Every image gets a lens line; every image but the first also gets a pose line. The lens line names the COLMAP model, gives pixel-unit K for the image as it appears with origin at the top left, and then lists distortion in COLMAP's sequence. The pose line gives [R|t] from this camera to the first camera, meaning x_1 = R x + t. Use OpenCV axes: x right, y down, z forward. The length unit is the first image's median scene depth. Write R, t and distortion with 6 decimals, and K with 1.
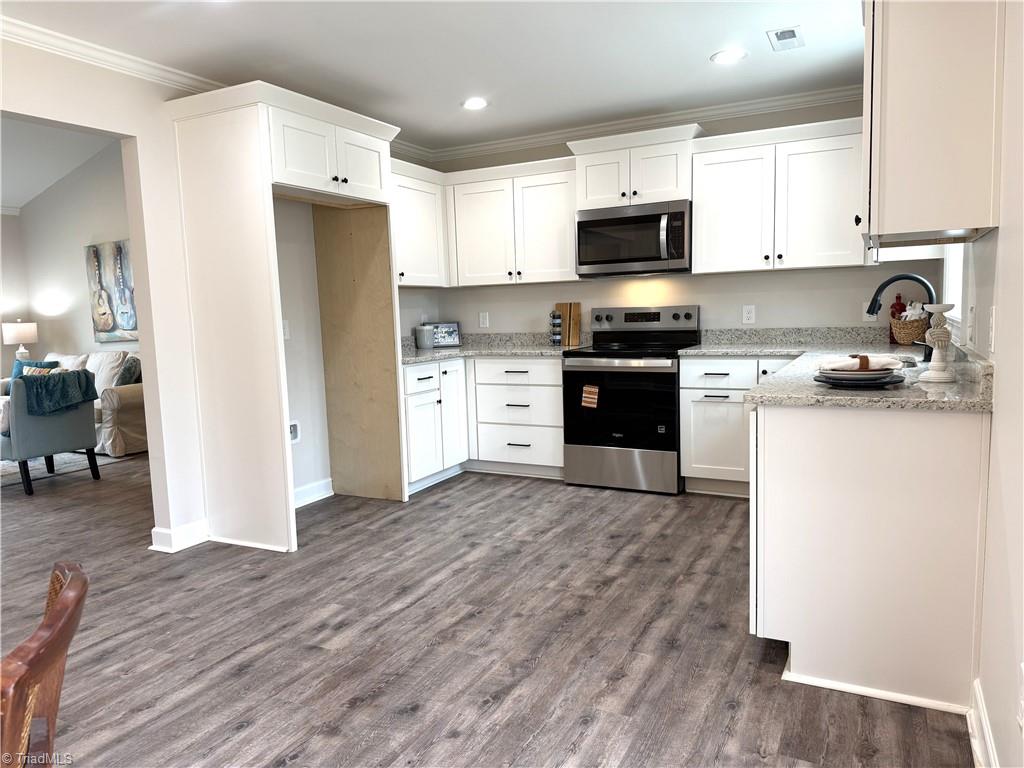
lens RADIAL K [[710.6, 0, 511.8], [0, 710.6, 381.1], [0, 0, 1]] dist [0.218658, -0.363176]
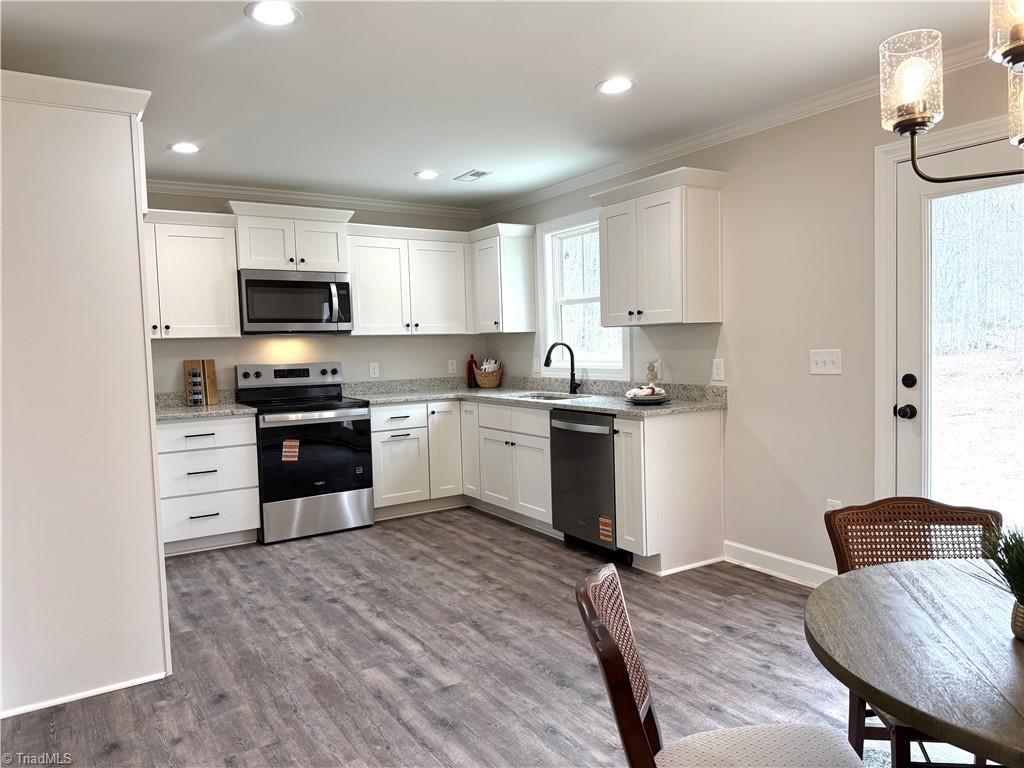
lens RADIAL K [[706.5, 0, 512.0], [0, 706.5, 384.0], [0, 0, 1]] dist [0.060435, -0.002628]
pose [[0.504558, -0.031796, 0.862792, -0.678763], [0.100735, 0.994664, -0.022254, -0.020786], [-0.857481, 0.098142, 0.505069, 0.228257]]
